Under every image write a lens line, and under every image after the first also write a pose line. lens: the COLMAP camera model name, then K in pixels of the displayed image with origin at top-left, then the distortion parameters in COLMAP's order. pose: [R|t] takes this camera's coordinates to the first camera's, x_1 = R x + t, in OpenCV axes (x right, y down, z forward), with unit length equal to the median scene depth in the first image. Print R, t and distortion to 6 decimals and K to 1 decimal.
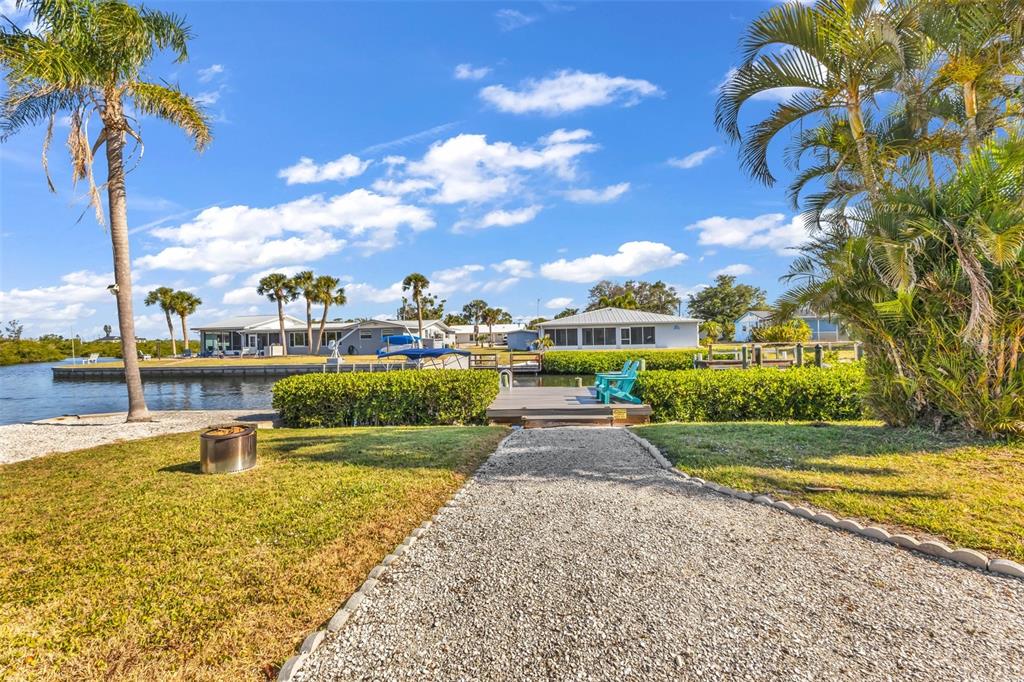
lens RADIAL K [[447.1, 0, 508.5], [0, 447.1, 337.7], [0, 0, 1]] dist [0.012661, -0.000247]
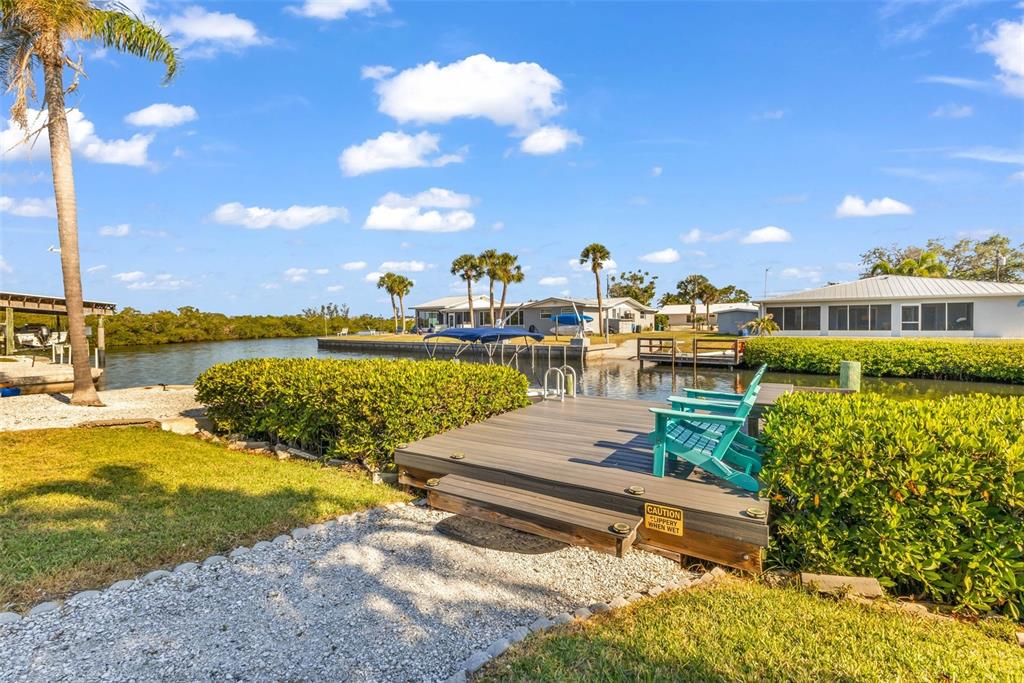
lens RADIAL K [[447.1, 0, 508.5], [0, 447.1, 338.2], [0, 0, 1]] dist [0.012661, -0.000247]
pose [[0.874531, 0.030328, -0.484021, 0.069680], [-0.009681, 0.998936, 0.045100, 0.002700], [0.484873, -0.034756, 0.873894, 0.143231]]
